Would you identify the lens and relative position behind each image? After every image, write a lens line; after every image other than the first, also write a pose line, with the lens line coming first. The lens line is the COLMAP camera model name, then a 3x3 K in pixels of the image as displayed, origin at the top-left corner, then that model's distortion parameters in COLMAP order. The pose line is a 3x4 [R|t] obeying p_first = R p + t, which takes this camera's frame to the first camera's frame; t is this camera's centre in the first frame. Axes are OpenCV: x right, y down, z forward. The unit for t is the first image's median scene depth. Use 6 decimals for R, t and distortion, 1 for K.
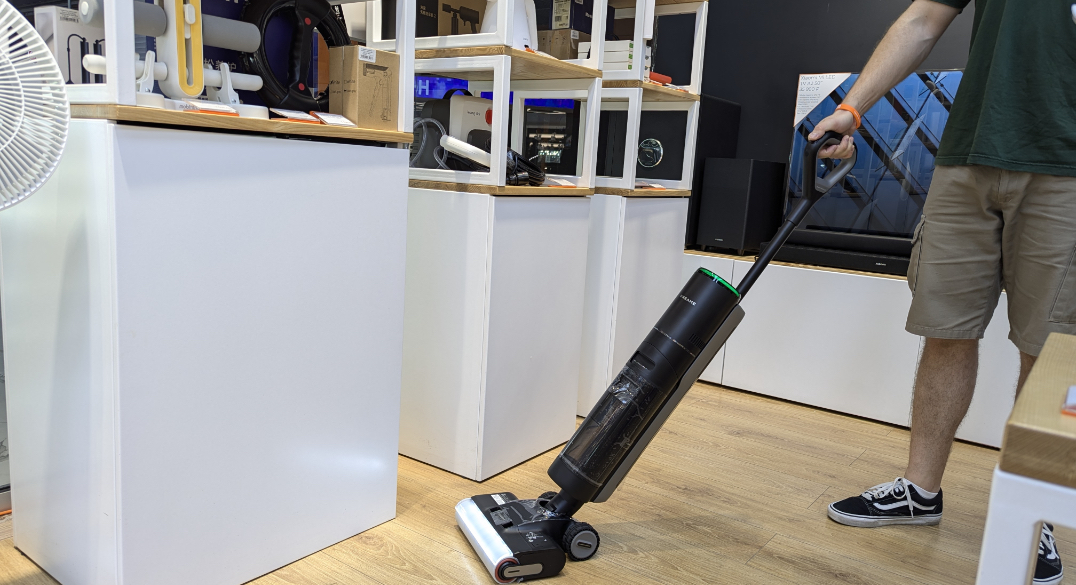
lens RADIAL K [[758.7, 0, 537.1], [0, 758.7, 291.2], [0, 0, 1]] dist [0.028302, -0.001291]
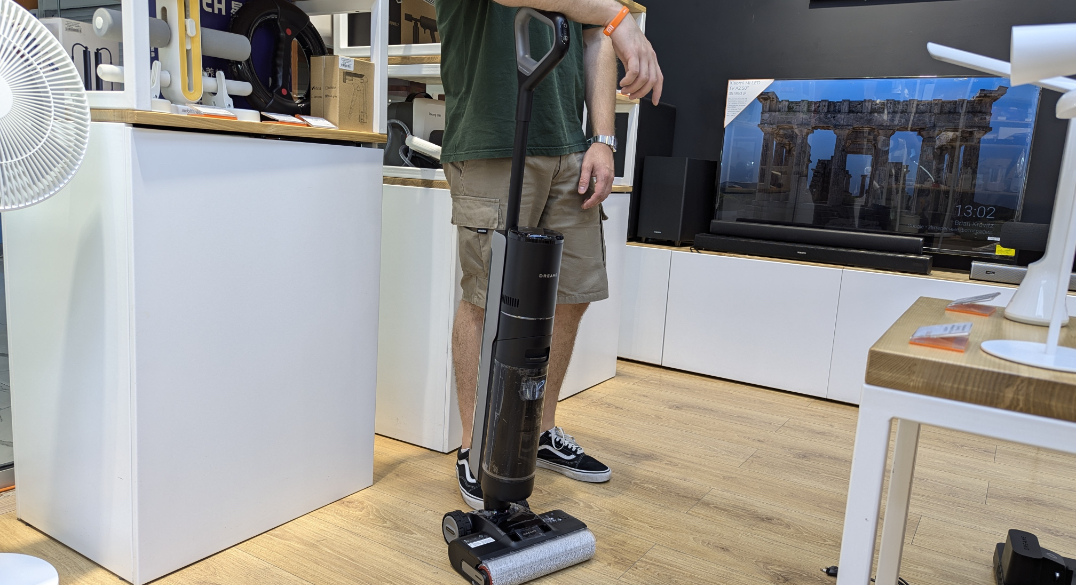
lens RADIAL K [[758.7, 0, 537.7], [0, 758.7, 294.5], [0, 0, 1]] dist [0.028302, -0.001291]
pose [[0.996662, -0.014236, 0.080384, -0.037770], [0.013611, 0.999873, 0.008324, 0.019291], [-0.080492, -0.007202, 0.996729, -0.124670]]
